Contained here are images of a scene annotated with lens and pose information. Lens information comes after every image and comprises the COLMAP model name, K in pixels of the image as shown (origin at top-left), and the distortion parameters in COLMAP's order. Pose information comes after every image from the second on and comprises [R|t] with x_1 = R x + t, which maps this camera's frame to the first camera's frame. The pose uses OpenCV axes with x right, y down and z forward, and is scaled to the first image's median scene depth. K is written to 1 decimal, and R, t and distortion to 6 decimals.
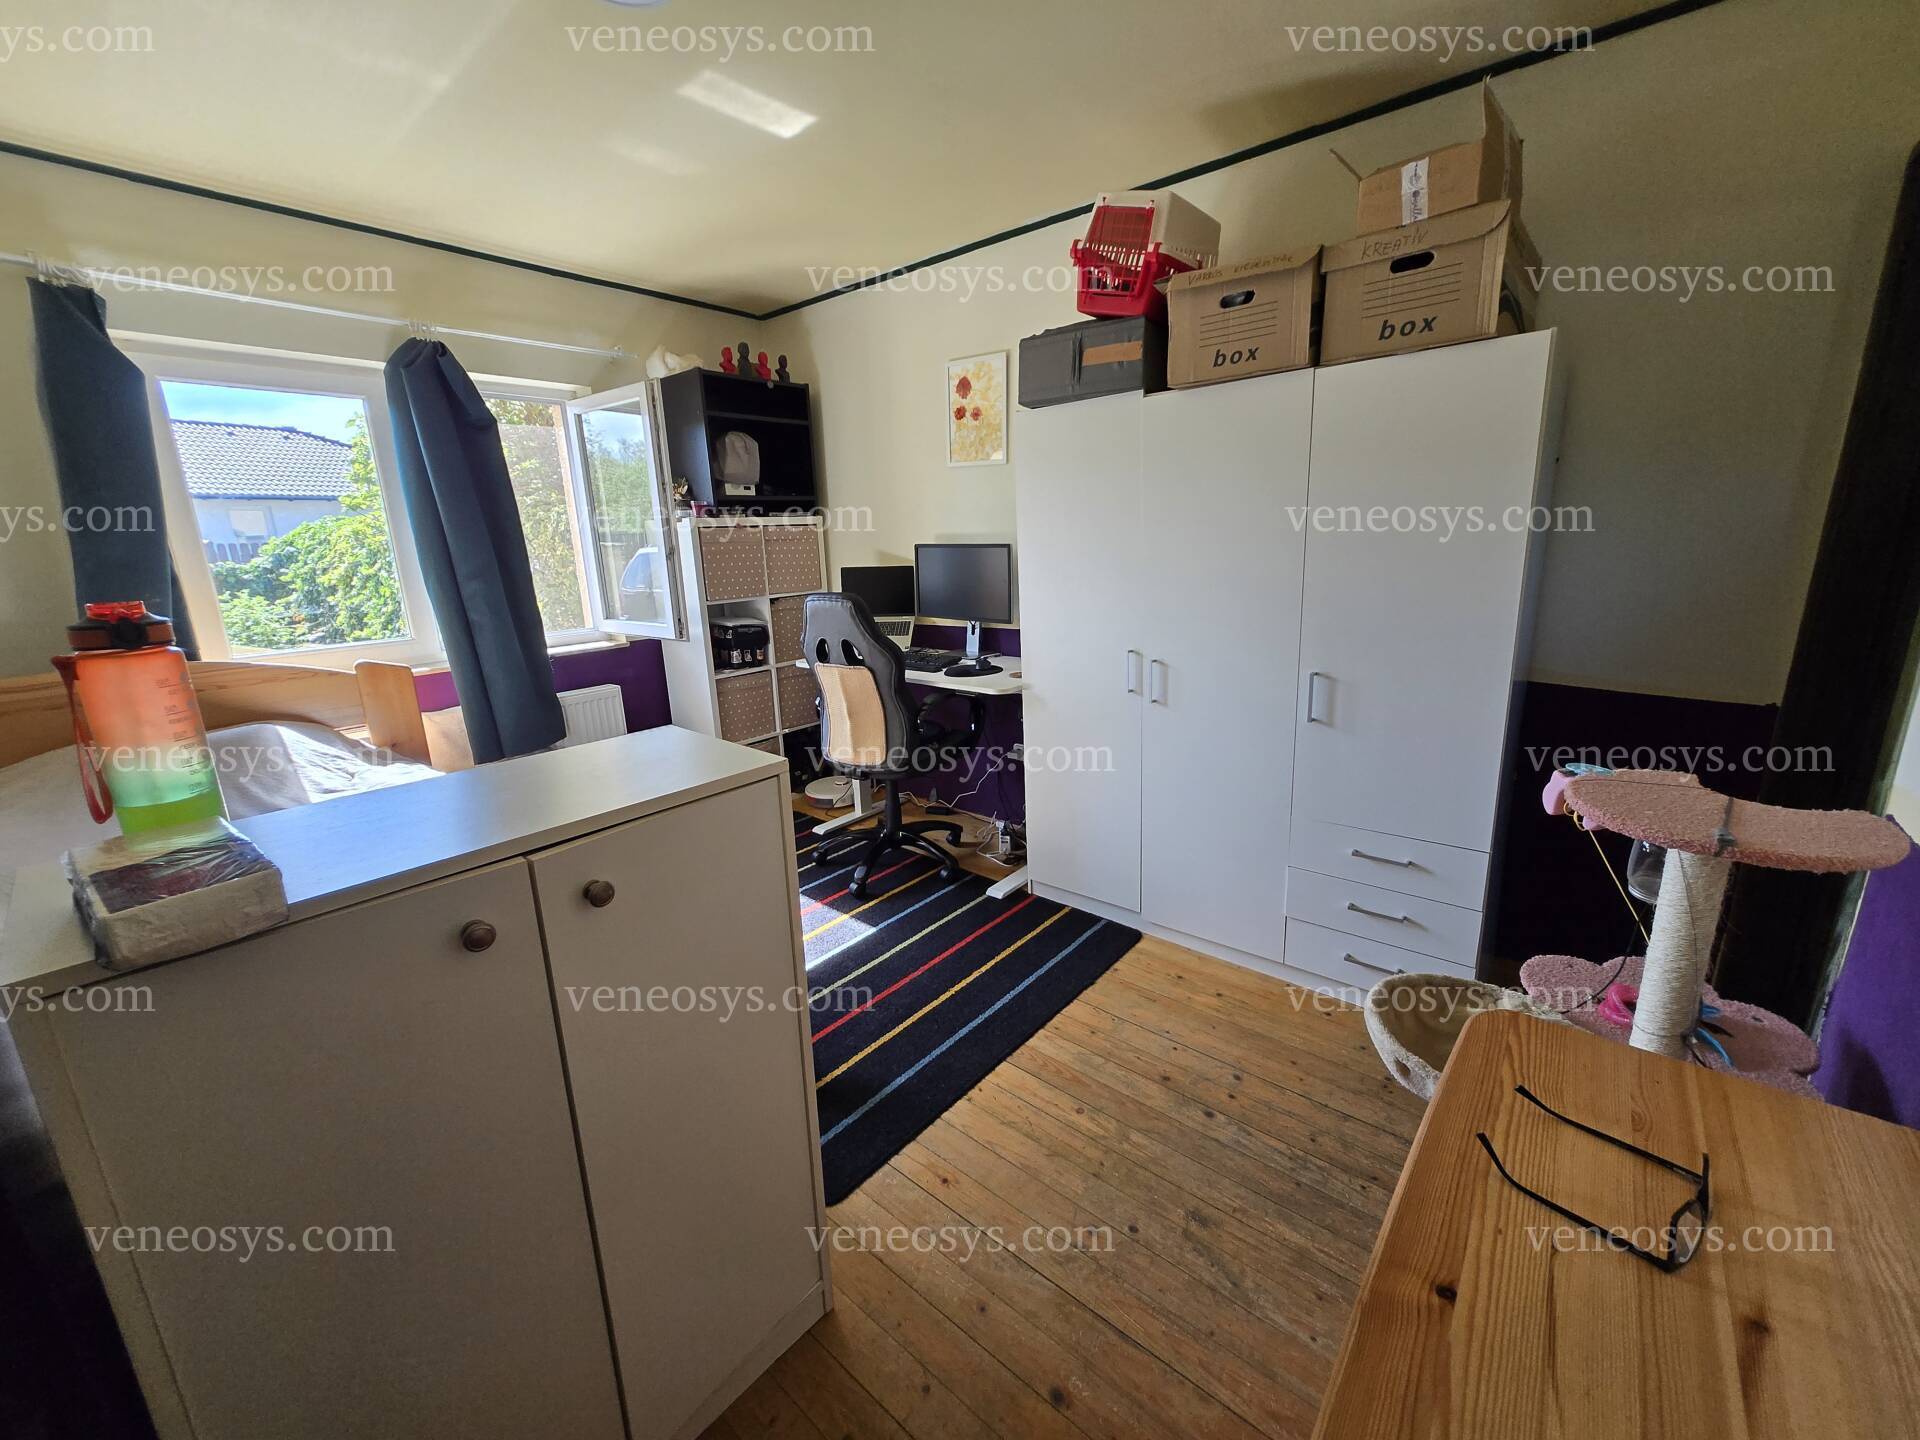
lens RADIAL K [[751.8, 0, 961.2], [0, 751.8, 715.3], [0, 0, 1]] dist [-0.003980, 0.001198]
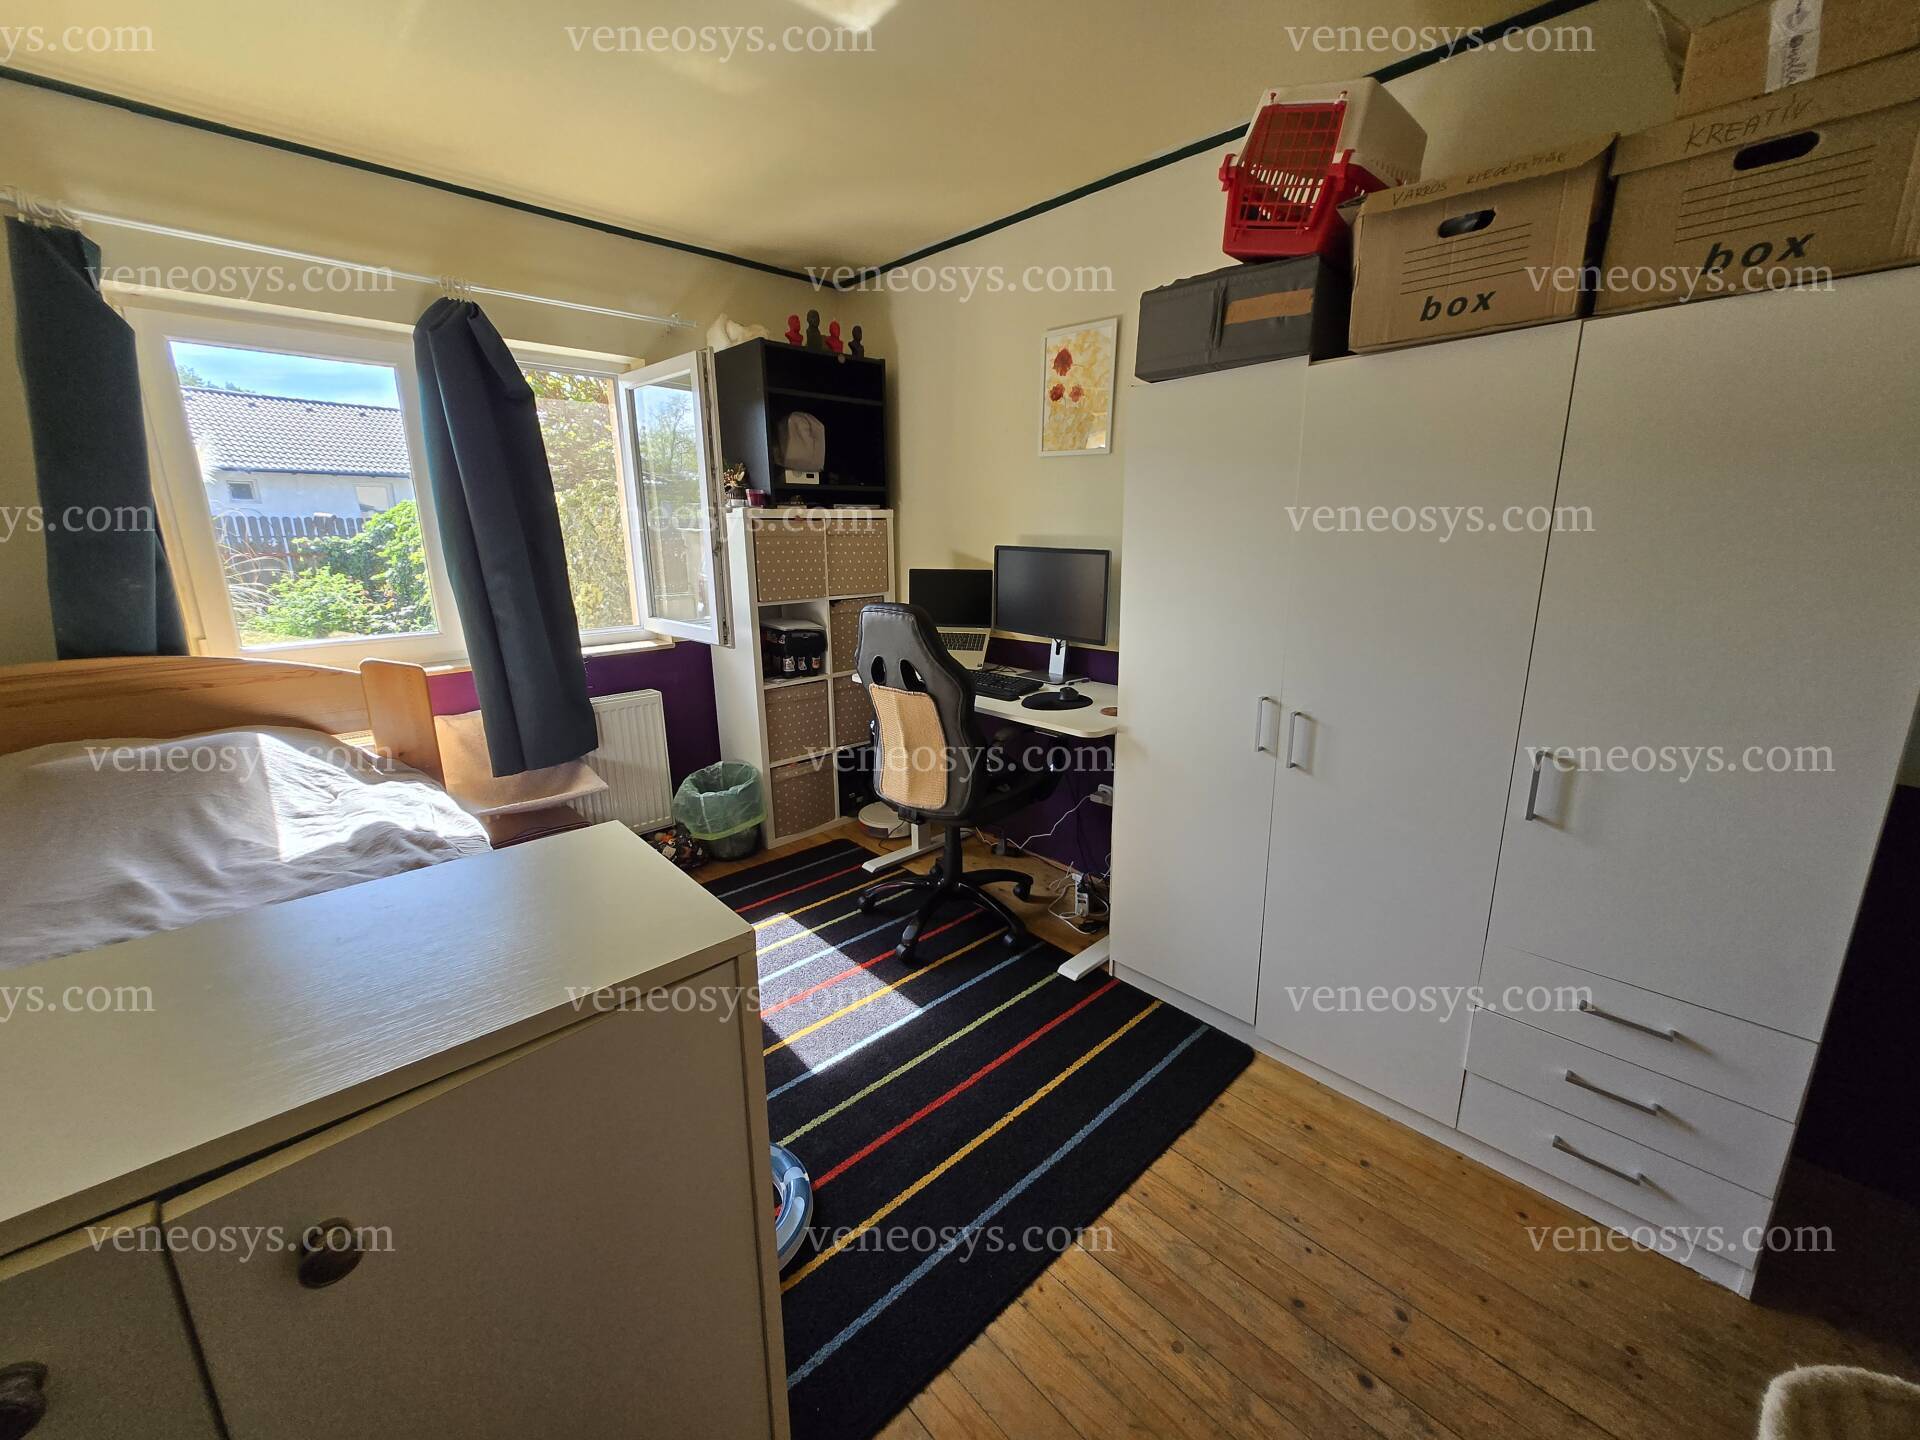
lens RADIAL K [[751.8, 0, 960.5], [0, 751.8, 714.0], [0, 0, 1]] dist [-0.003980, 0.001198]
pose [[0.993672, 0.054372, -0.098278, -0.008403], [-0.053673, 0.998511, 0.009746, -0.055918], [0.098662, -0.004409, 0.995111, 0.187328]]
